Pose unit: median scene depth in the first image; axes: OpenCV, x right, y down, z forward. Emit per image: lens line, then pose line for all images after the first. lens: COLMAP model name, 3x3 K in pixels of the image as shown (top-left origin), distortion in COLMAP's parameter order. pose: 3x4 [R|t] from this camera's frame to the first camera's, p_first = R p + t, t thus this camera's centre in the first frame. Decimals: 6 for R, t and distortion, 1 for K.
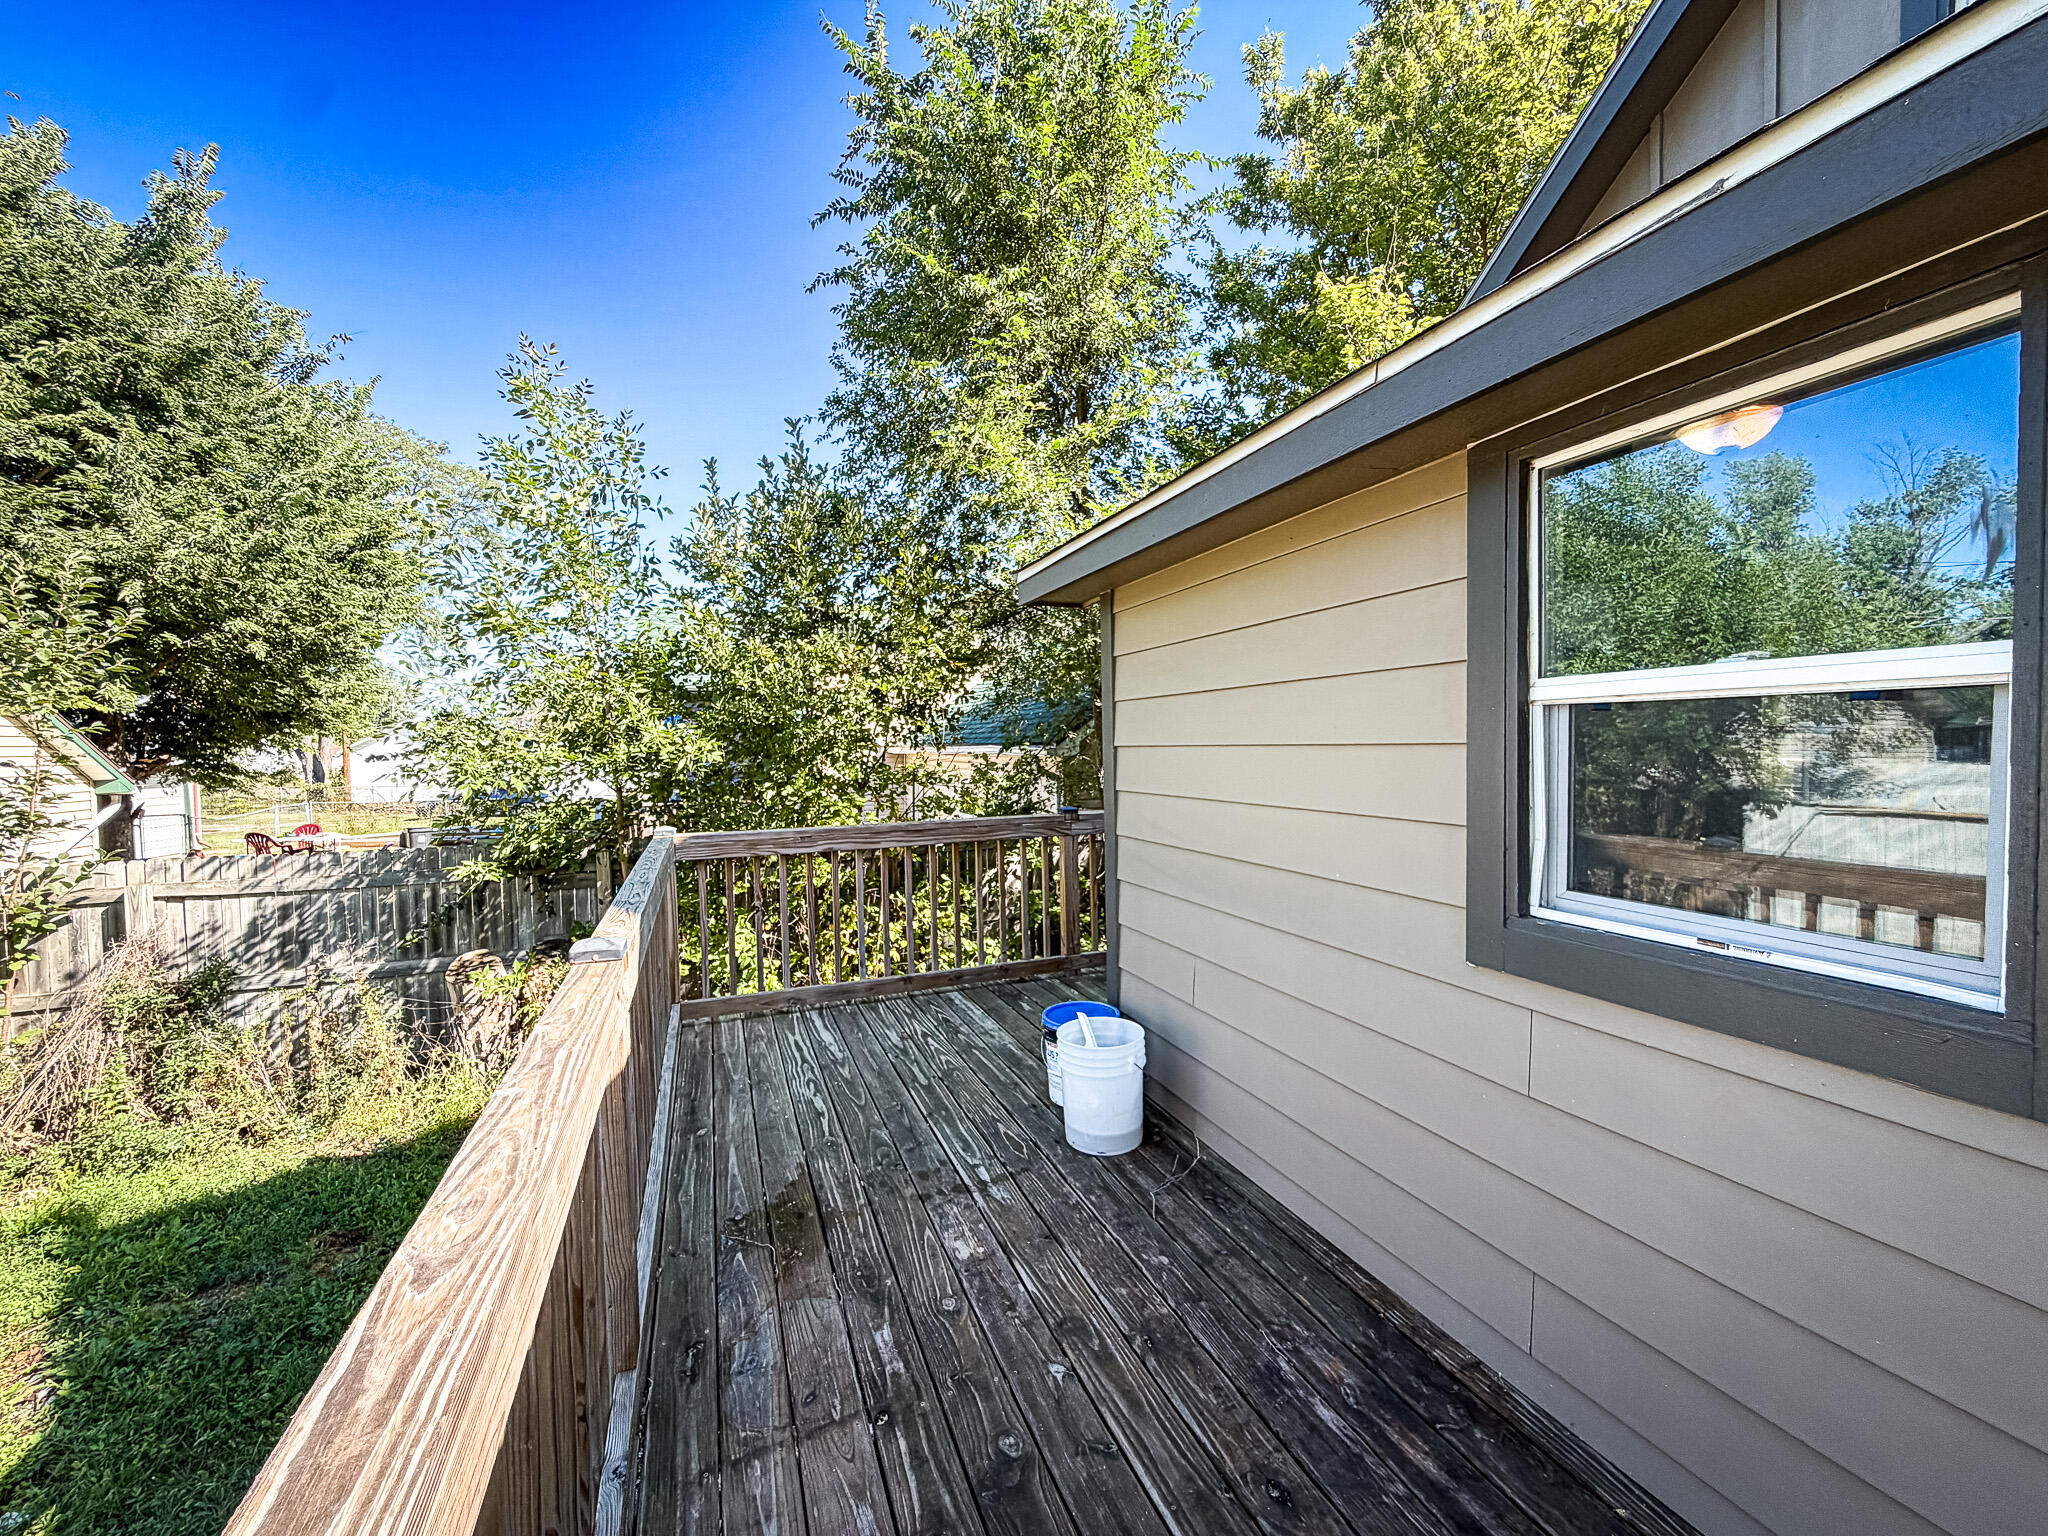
lens RADIAL K [[813.6, 0, 1009.8], [0, 813.6, 767.6], [0, 0, 1]] dist [0.001159, 0.000290]
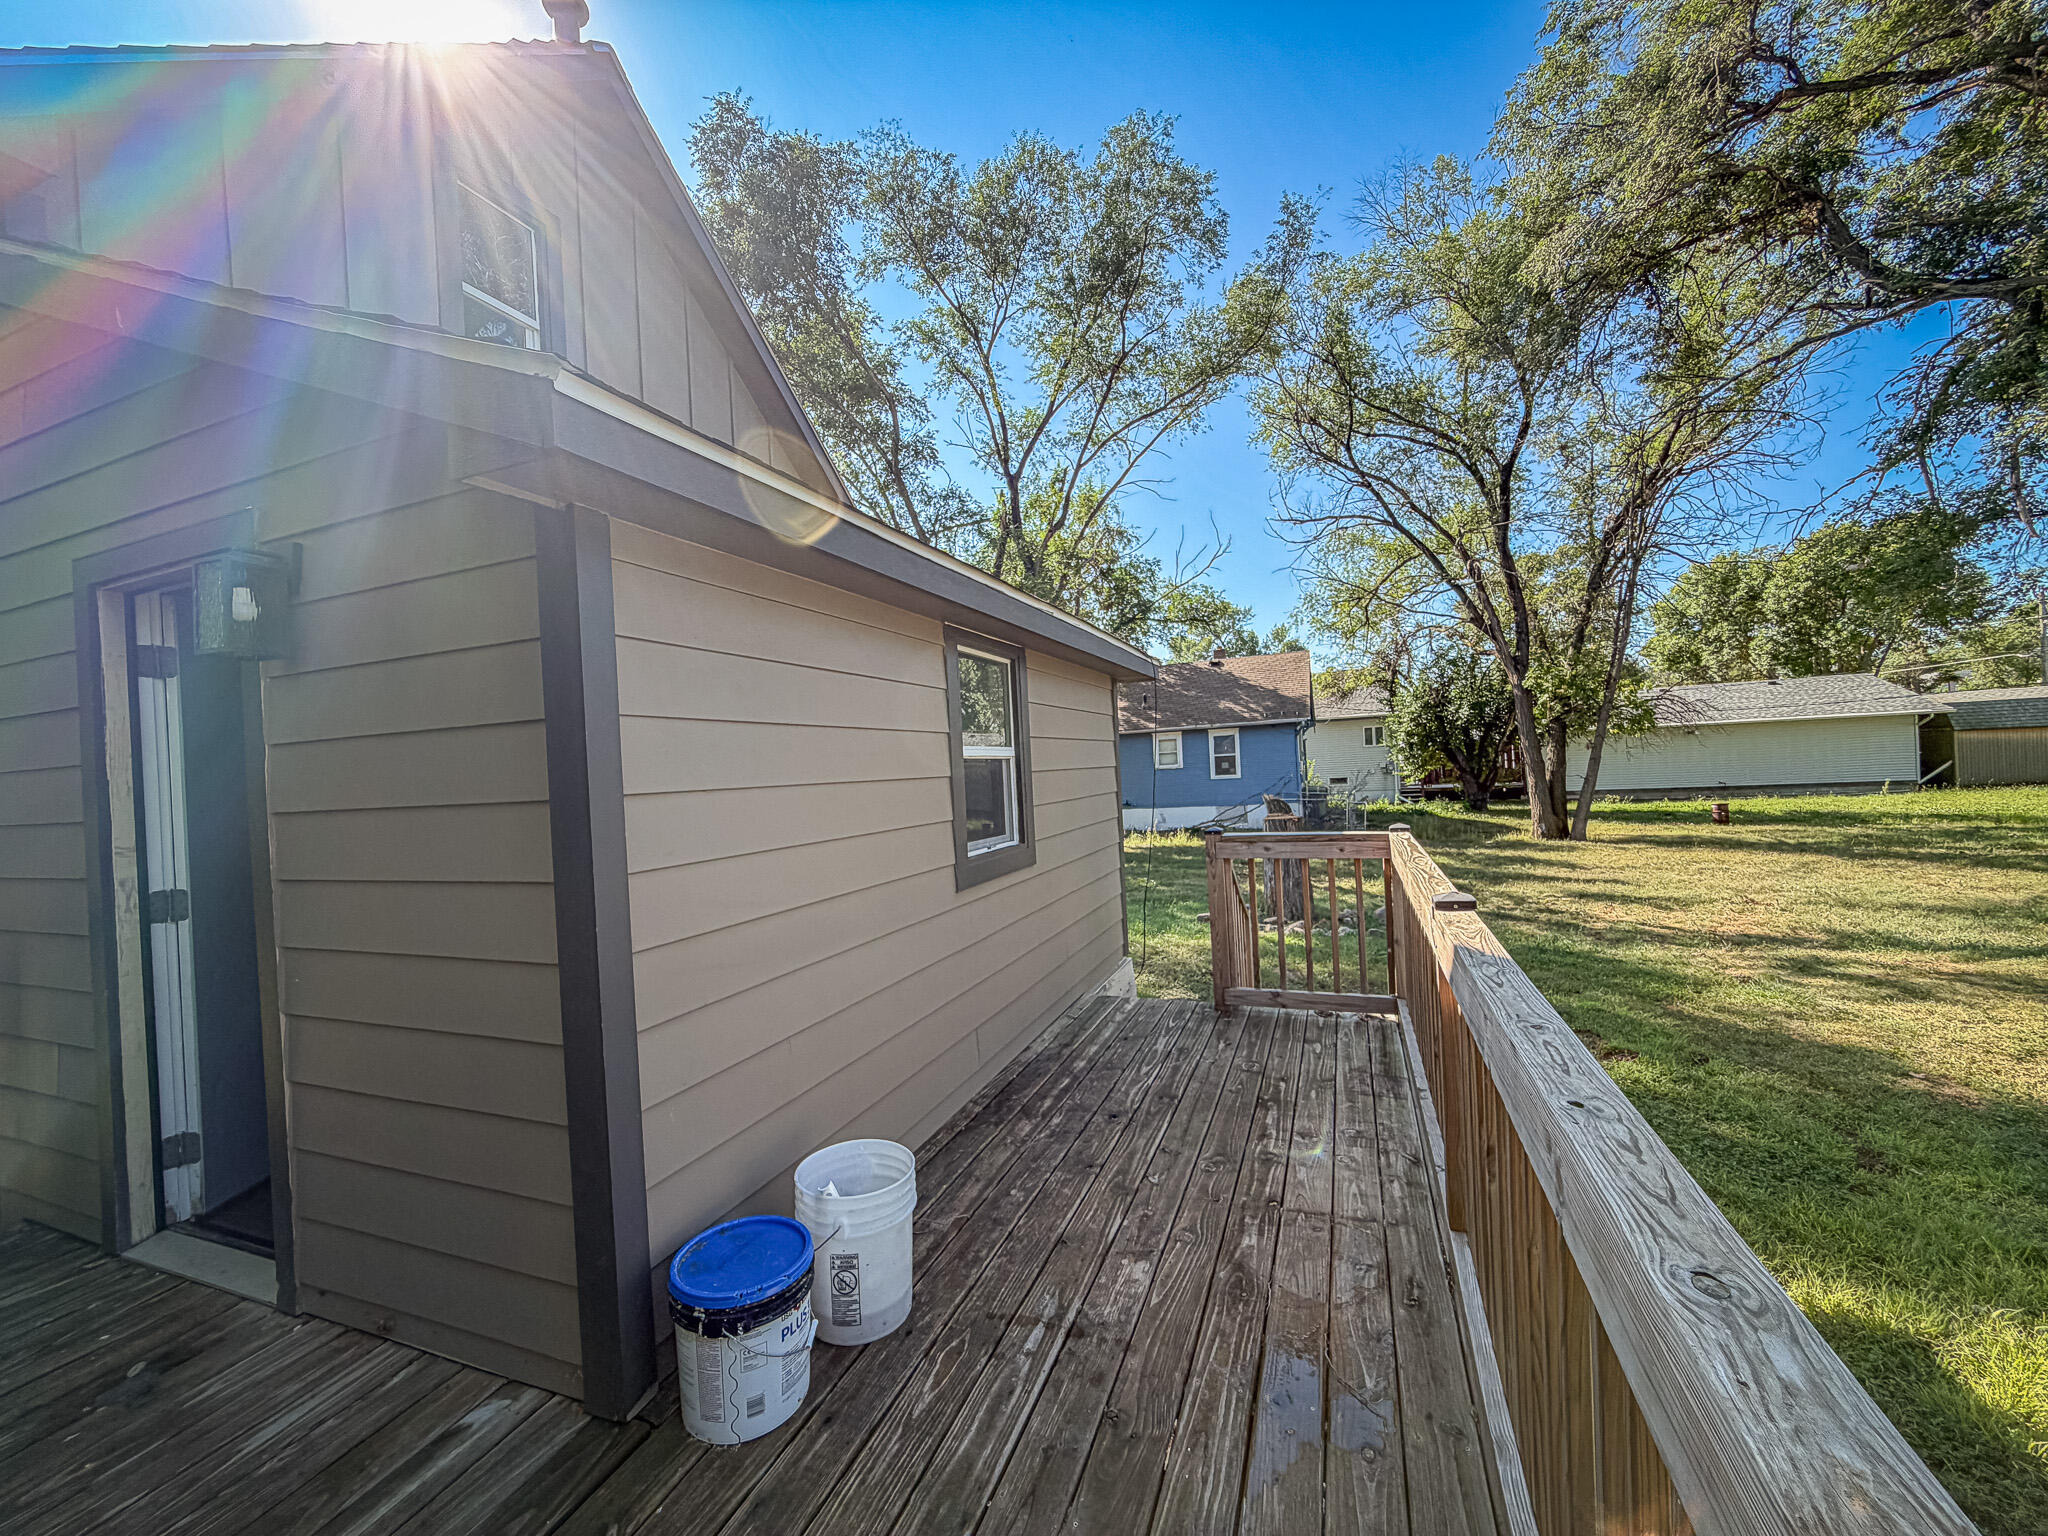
lens RADIAL K [[813.6, 0, 1012.4], [0, 813.6, 775.5], [0, 0, 1]] dist [0.001159, 0.000290]
pose [[-0.733213, 0.050196, 0.678144, -0.722237], [0.082713, 0.996450, 0.015673, -0.047999], [-0.674950, 0.067583, -0.734762, 1.988155]]
